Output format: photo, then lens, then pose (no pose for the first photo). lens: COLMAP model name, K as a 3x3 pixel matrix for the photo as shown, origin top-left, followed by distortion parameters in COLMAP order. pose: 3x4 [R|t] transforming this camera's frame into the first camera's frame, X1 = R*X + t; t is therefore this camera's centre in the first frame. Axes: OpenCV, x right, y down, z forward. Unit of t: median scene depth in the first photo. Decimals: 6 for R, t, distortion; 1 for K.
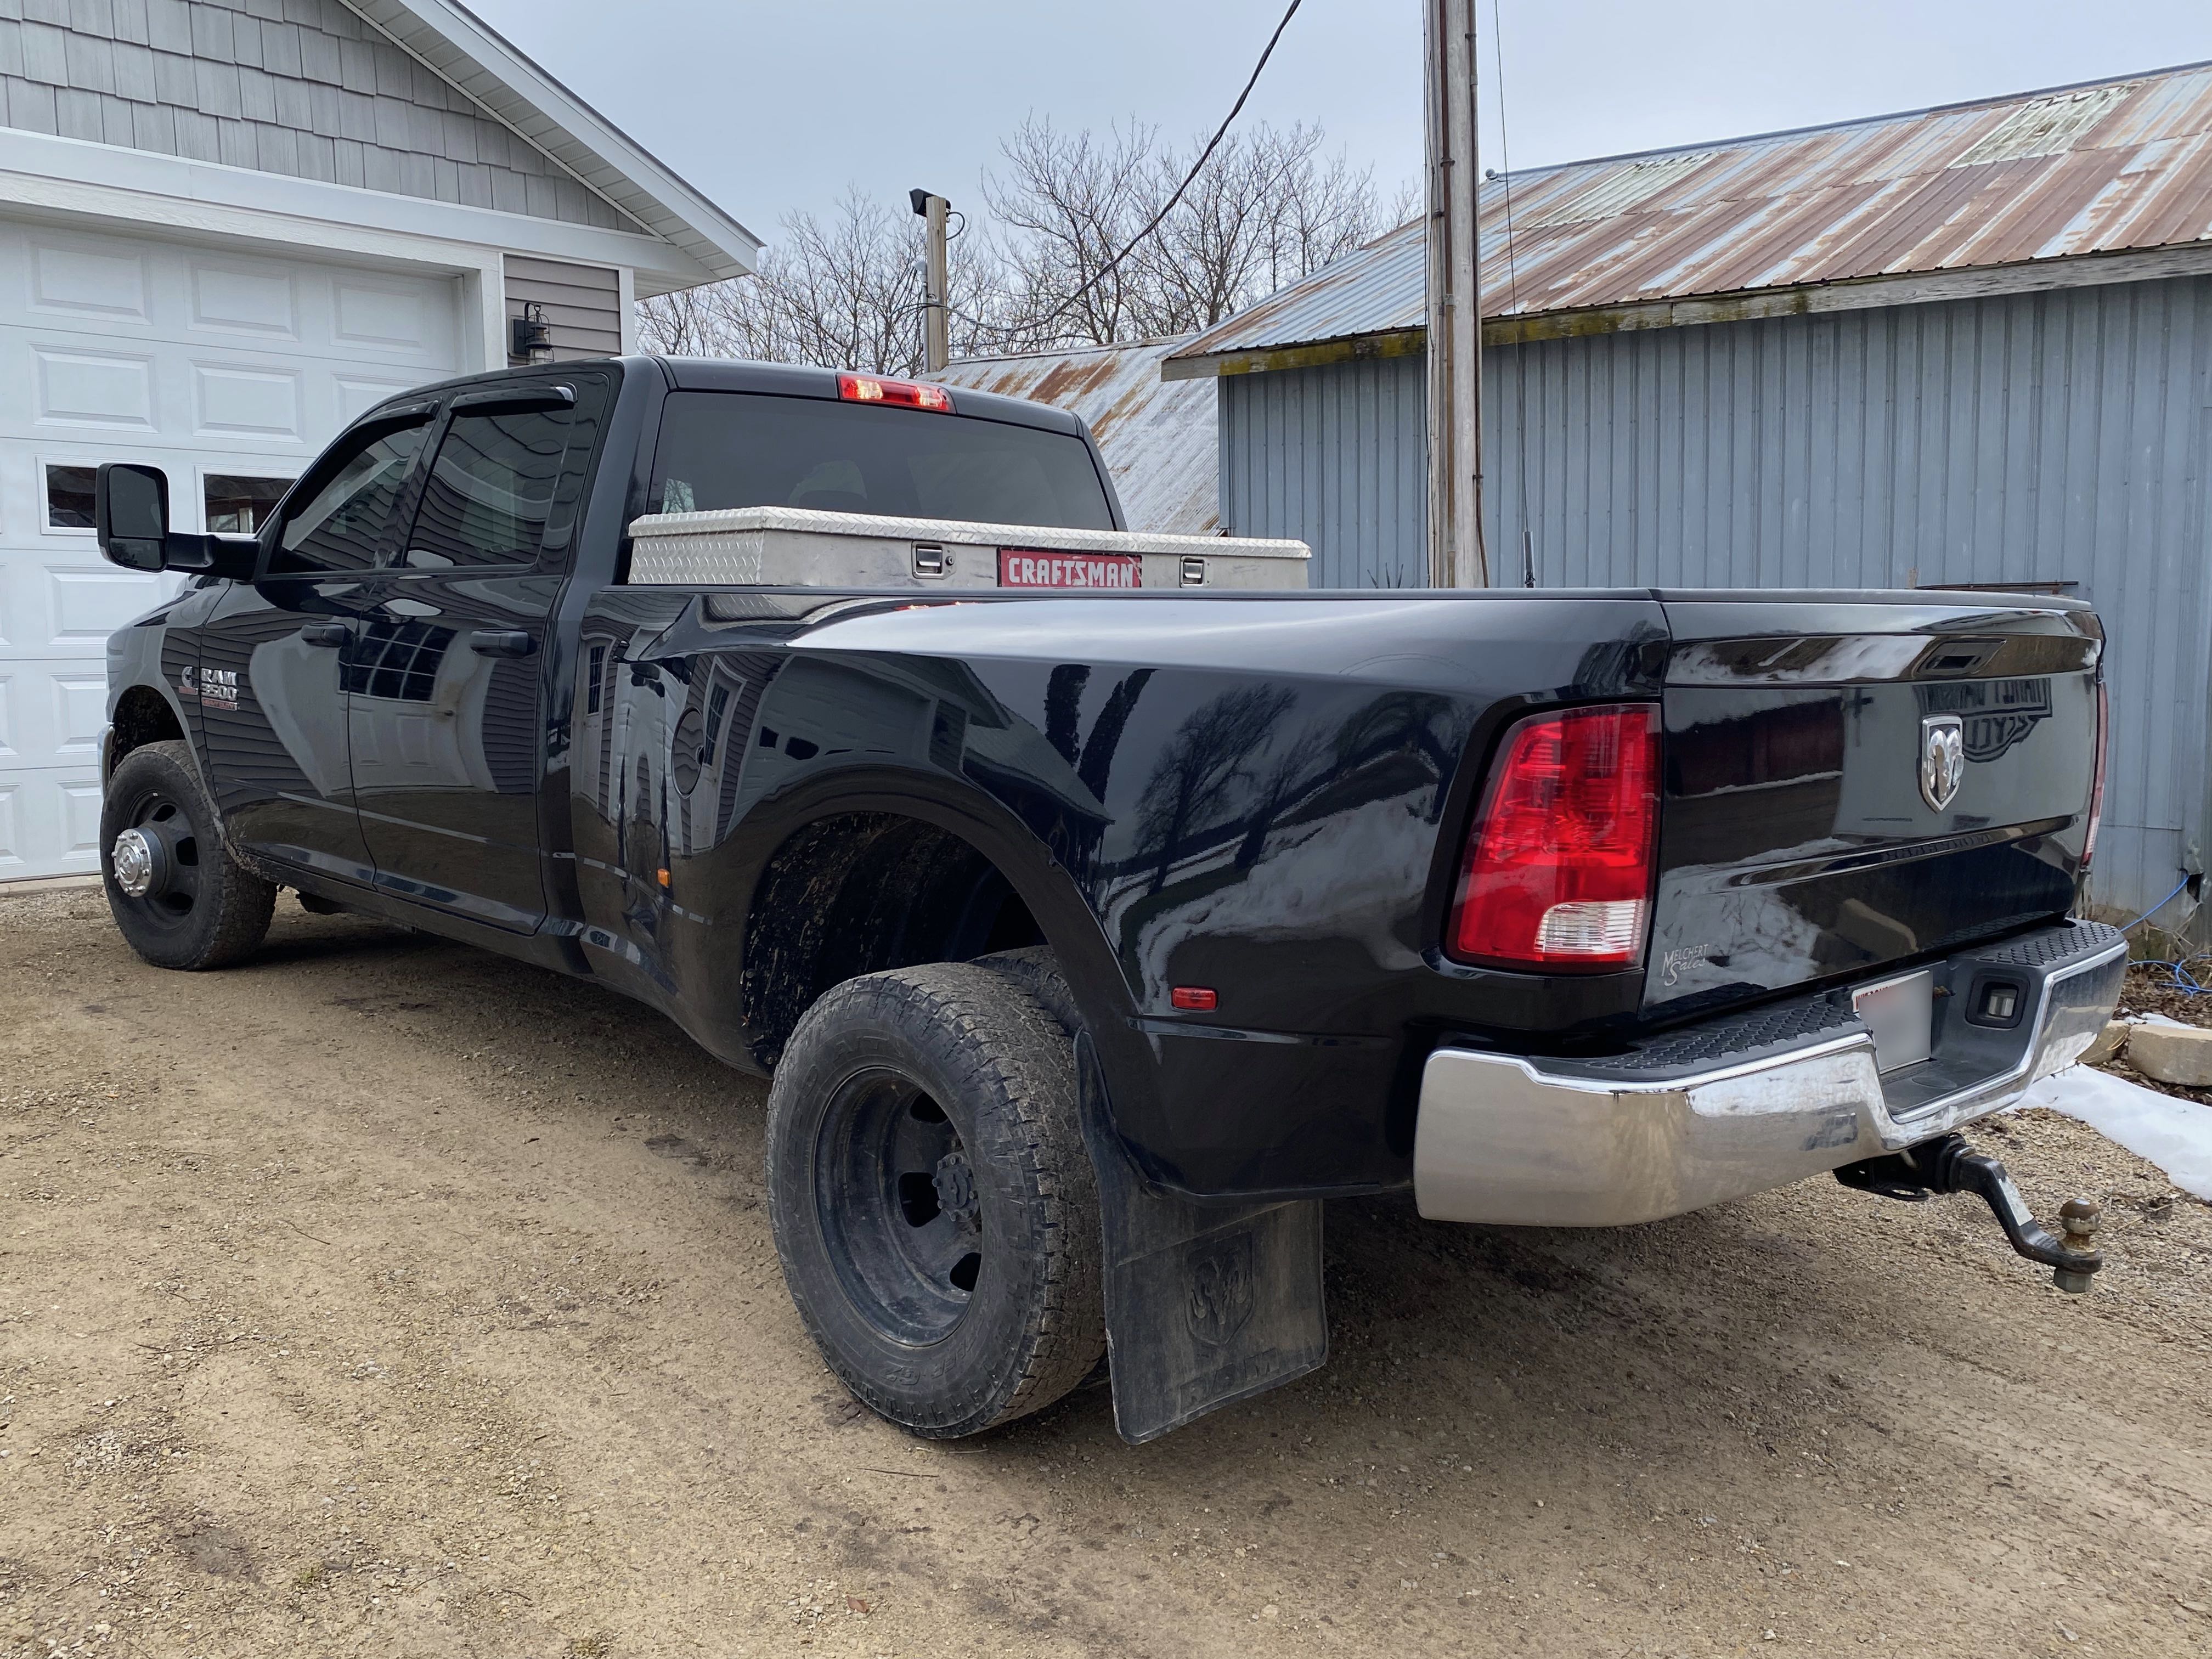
lens RADIAL K [[1912.8, 0, 1106.0], [0, 1912.8, 829.5], [0, 0, 1]] dist [0.017577, -0.011324]
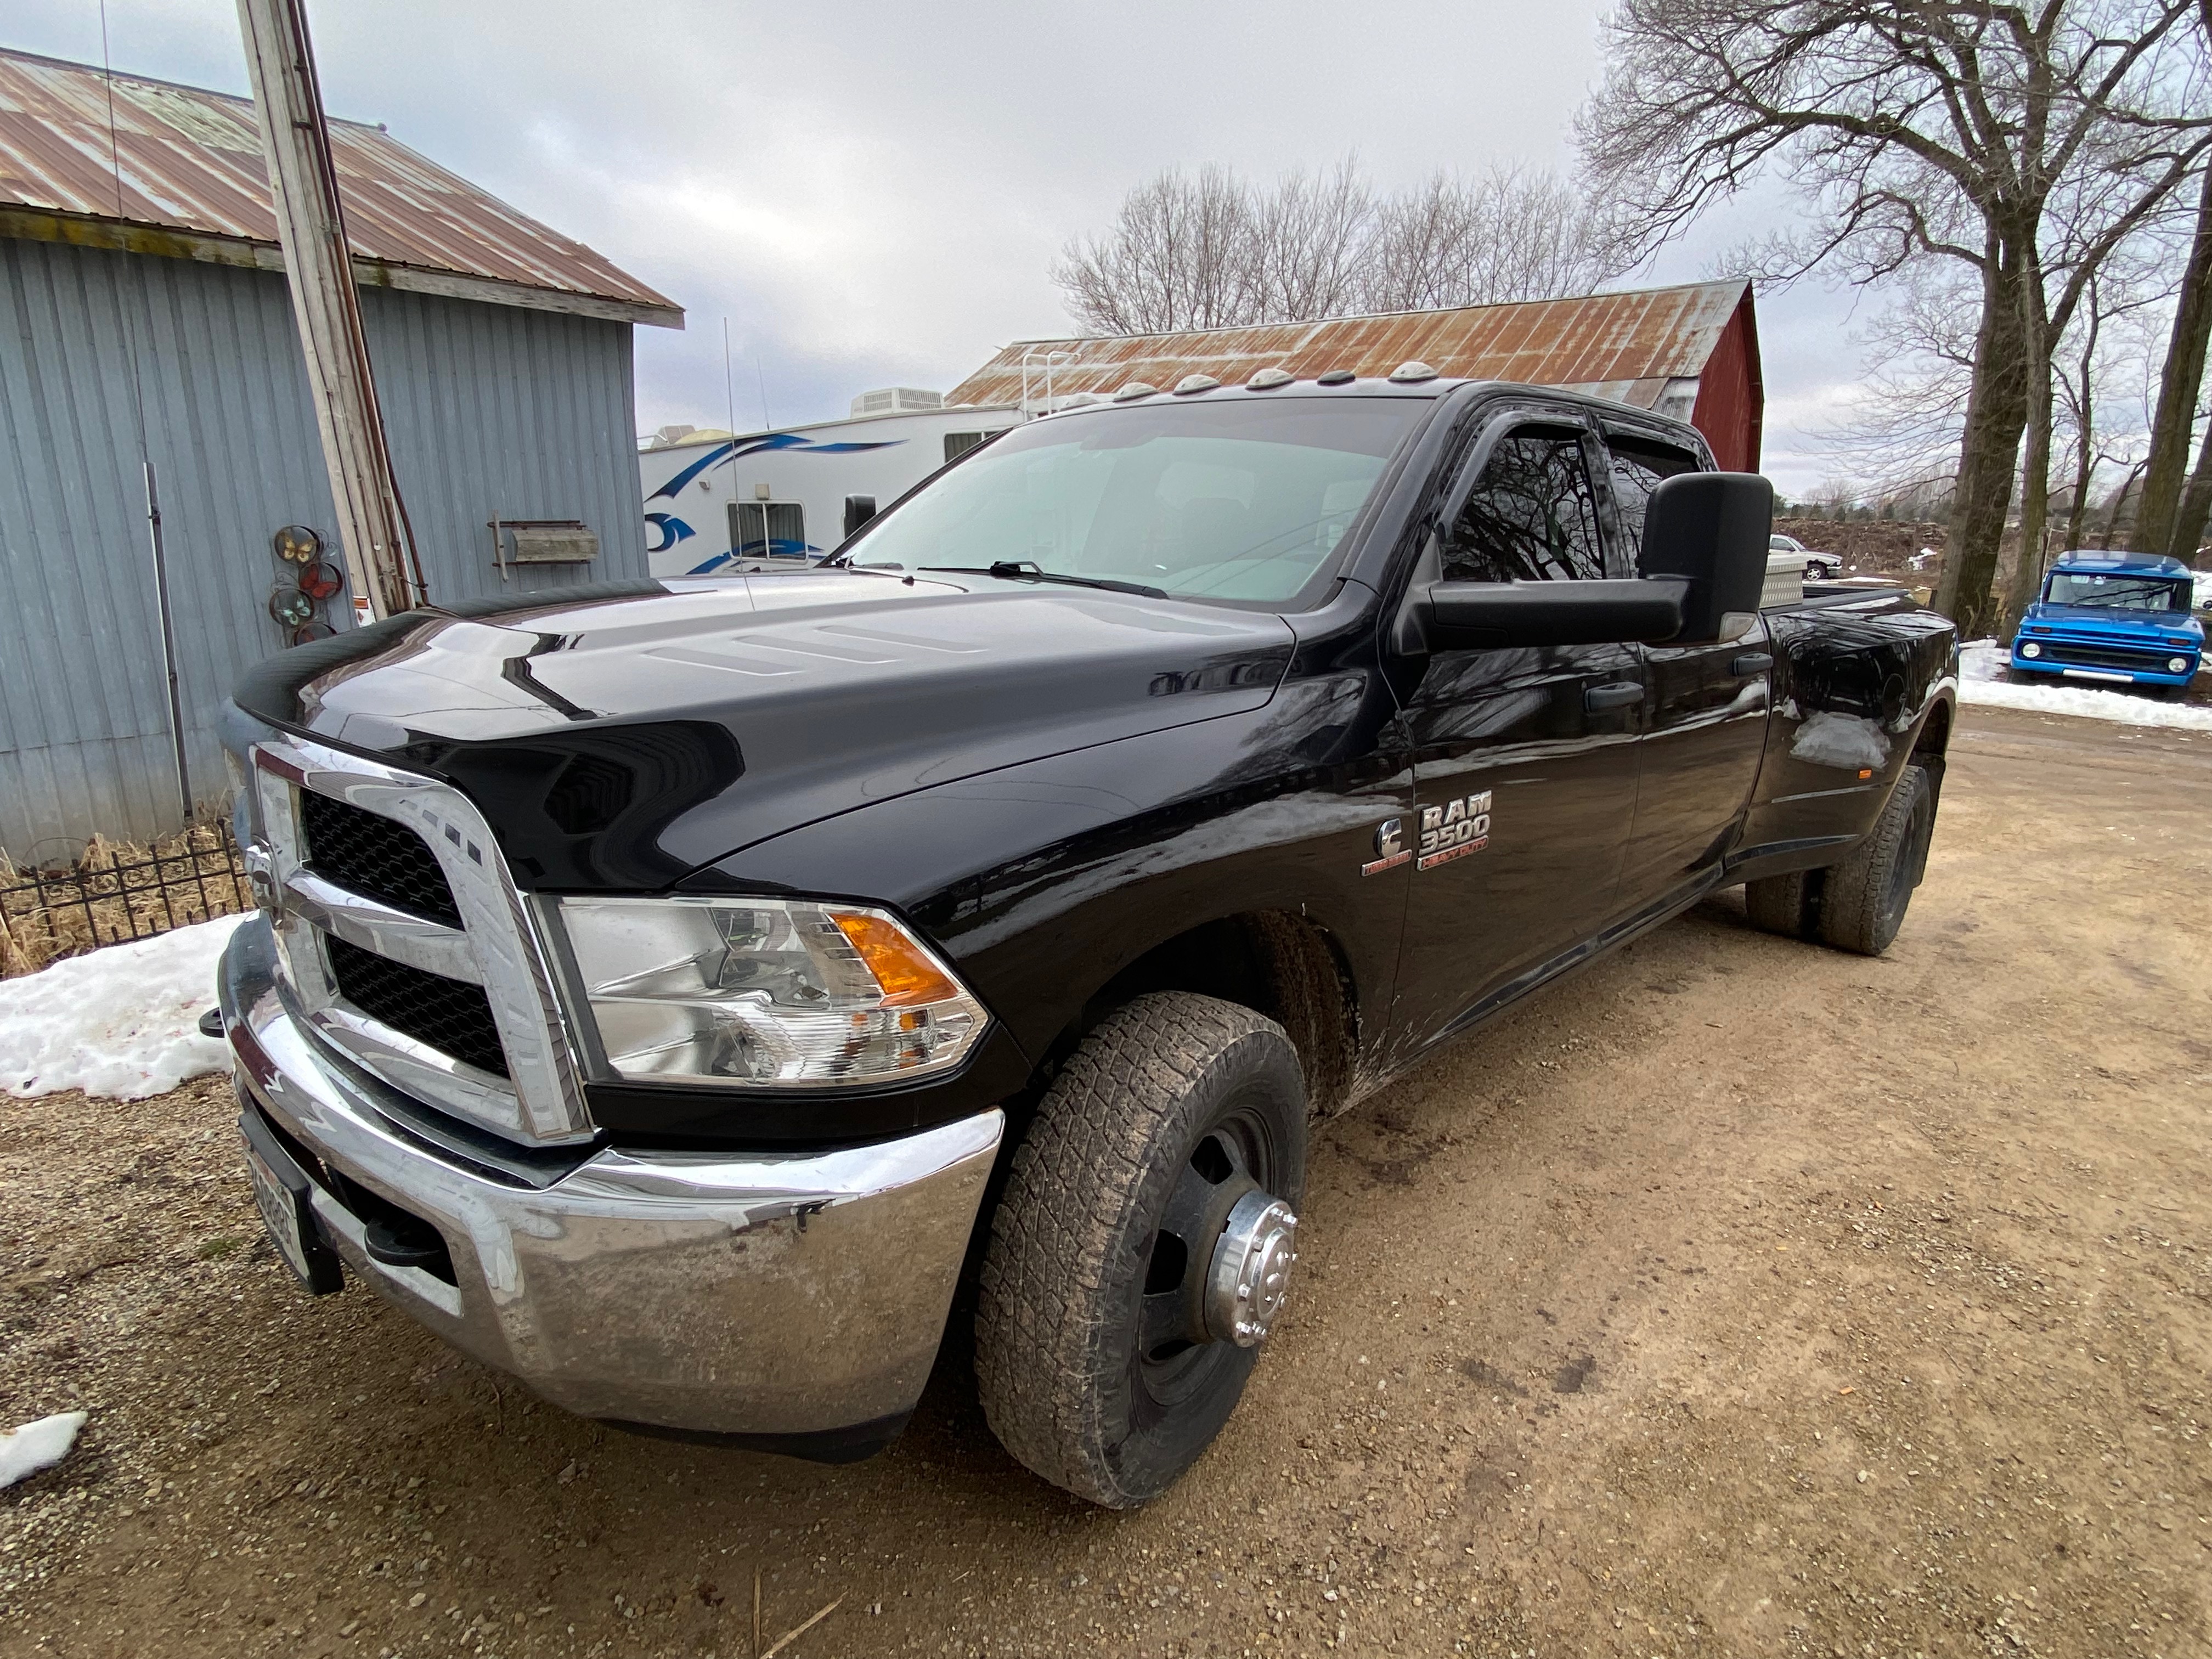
lens RADIAL K [[1158.9, 0, 1112.3], [0, 1158.9, 834.0], [0, 0, 1]] dist [0.044923, -0.042517]
pose [[-0.041155, -0.267832, 0.962586, -1.051681], [0.091028, 0.958391, 0.270556, -0.234483], [-0.994998, 0.098757, -0.015062, 1.408978]]
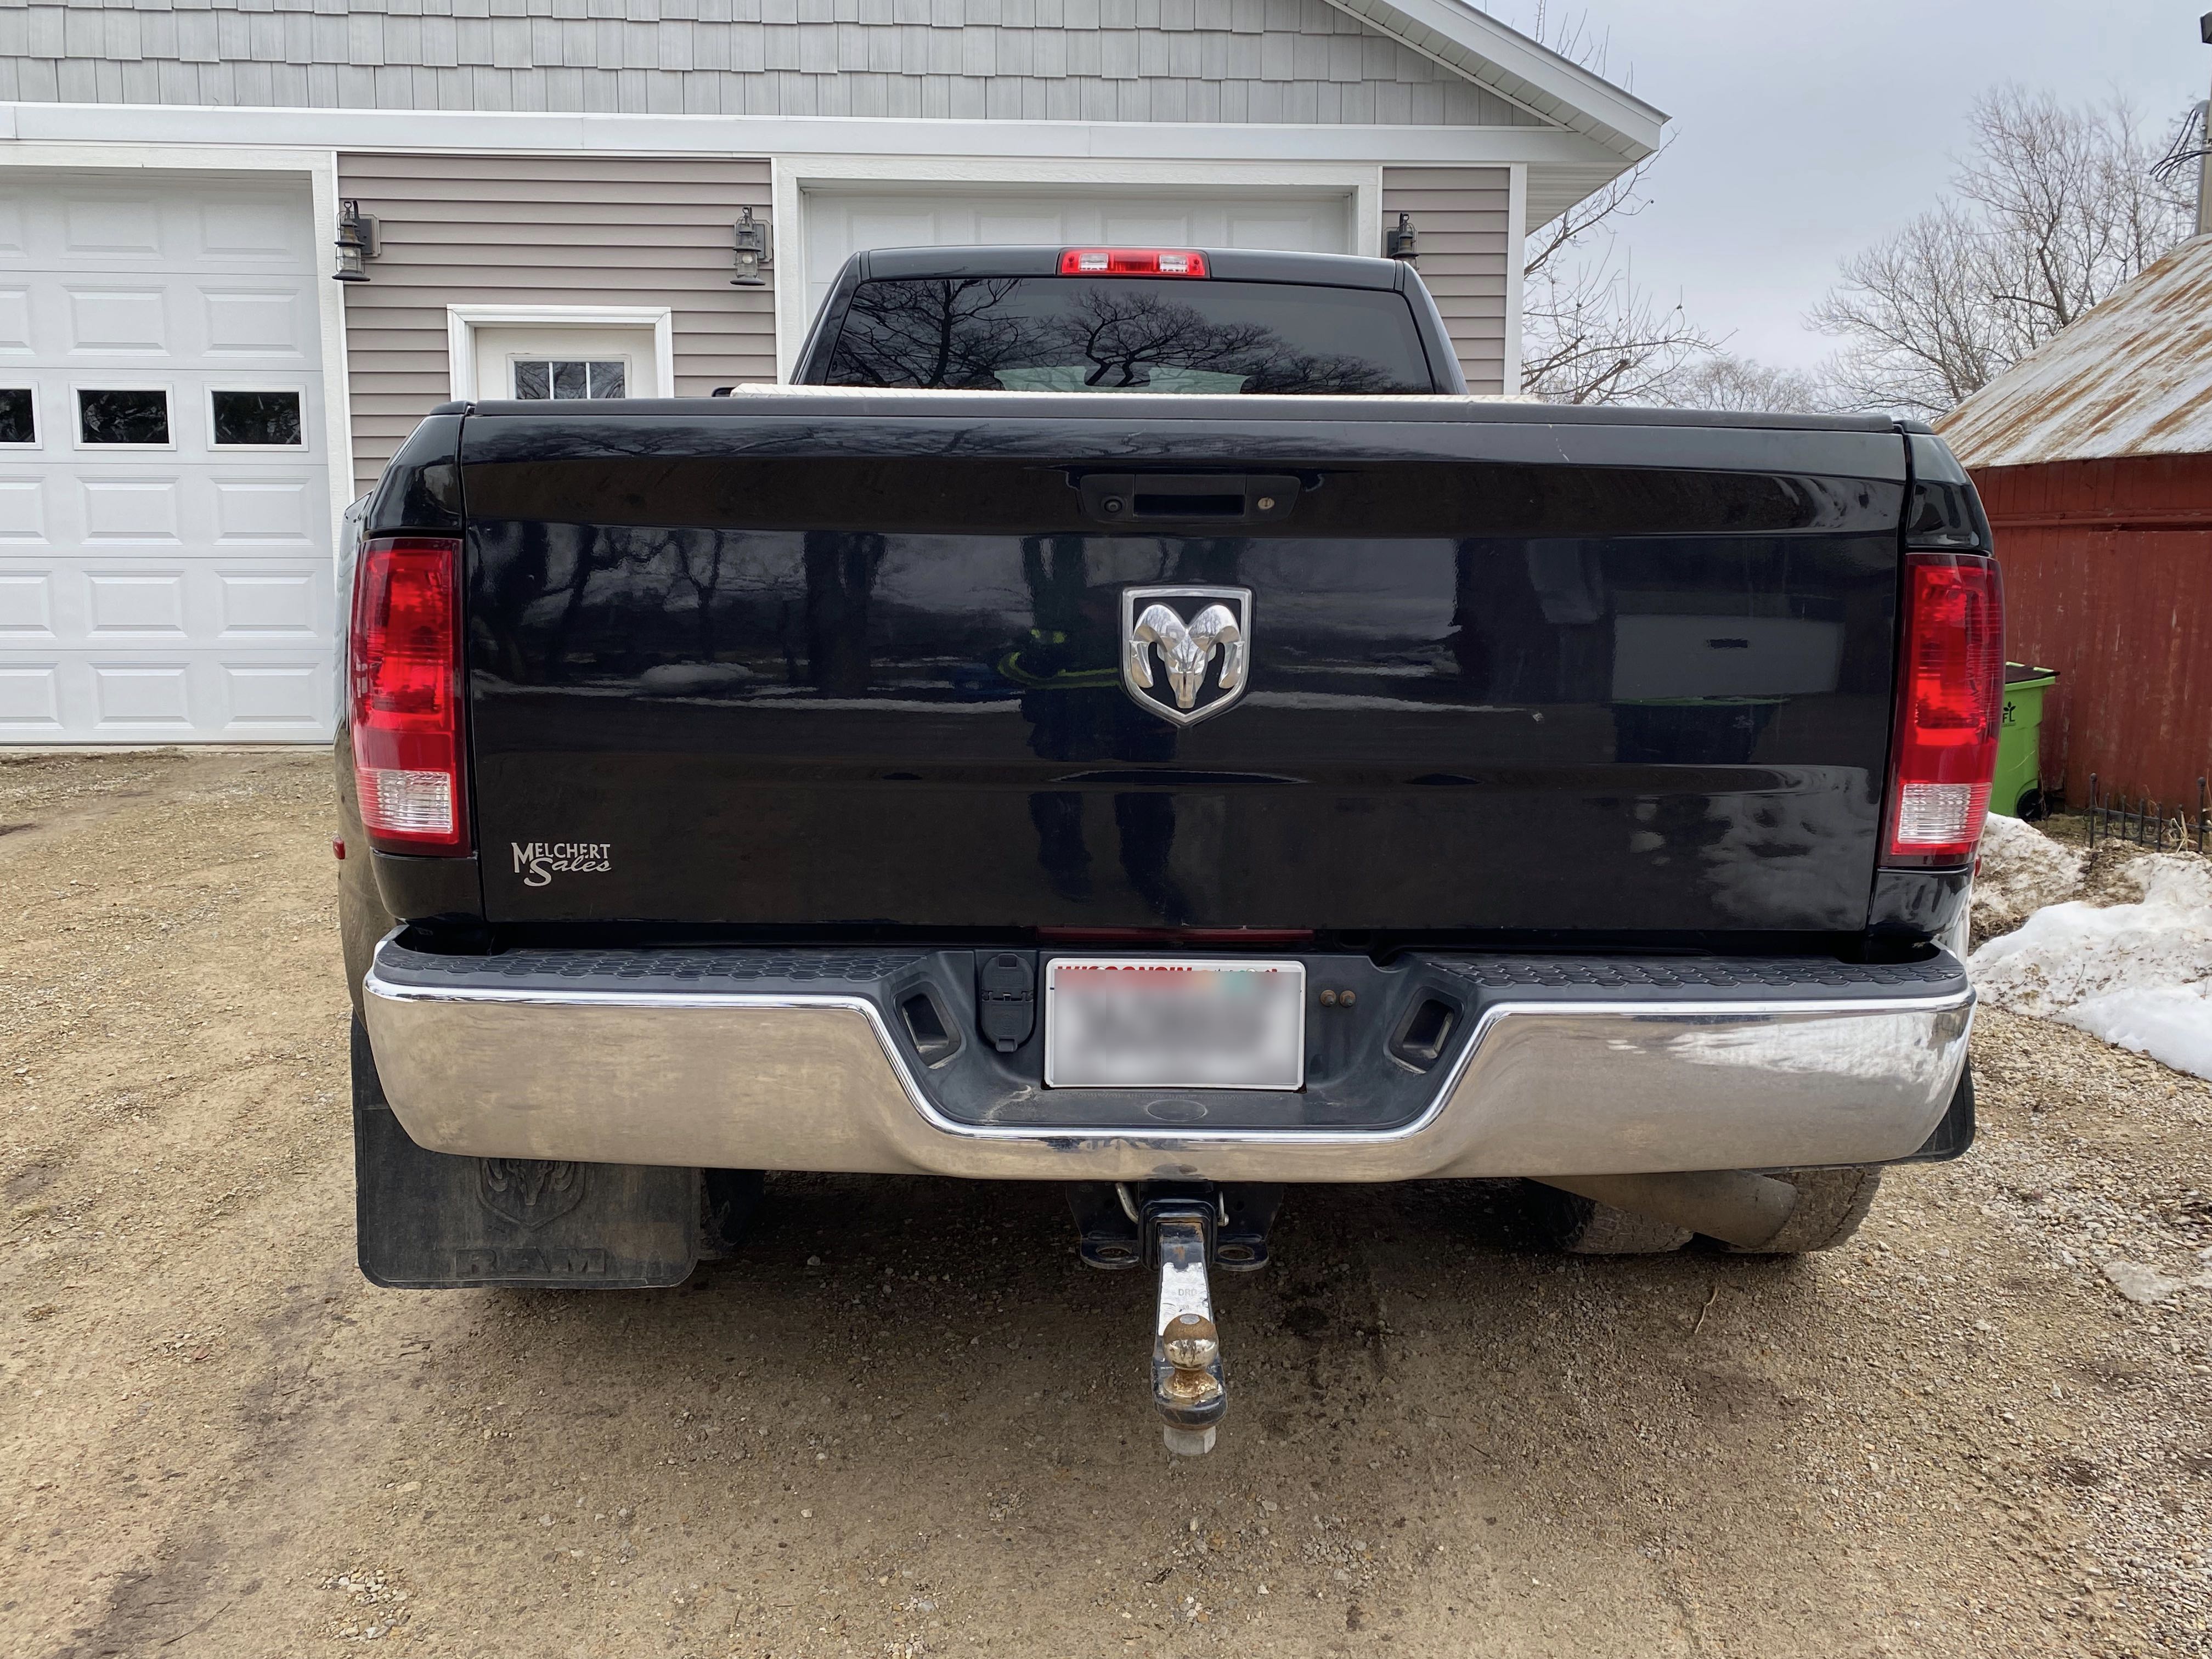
lens RADIAL K [[1885.9, 0, 1089.5], [0, 1885.9, 829.2], [0, 0, 1]] dist [0.004244, 0.015832]
pose [[0.726643, 0.101530, -0.679471, 0.587858], [-0.076754, 0.994825, 0.066569, -0.009811], [0.682714, 0.003781, 0.730676, 0.327486]]
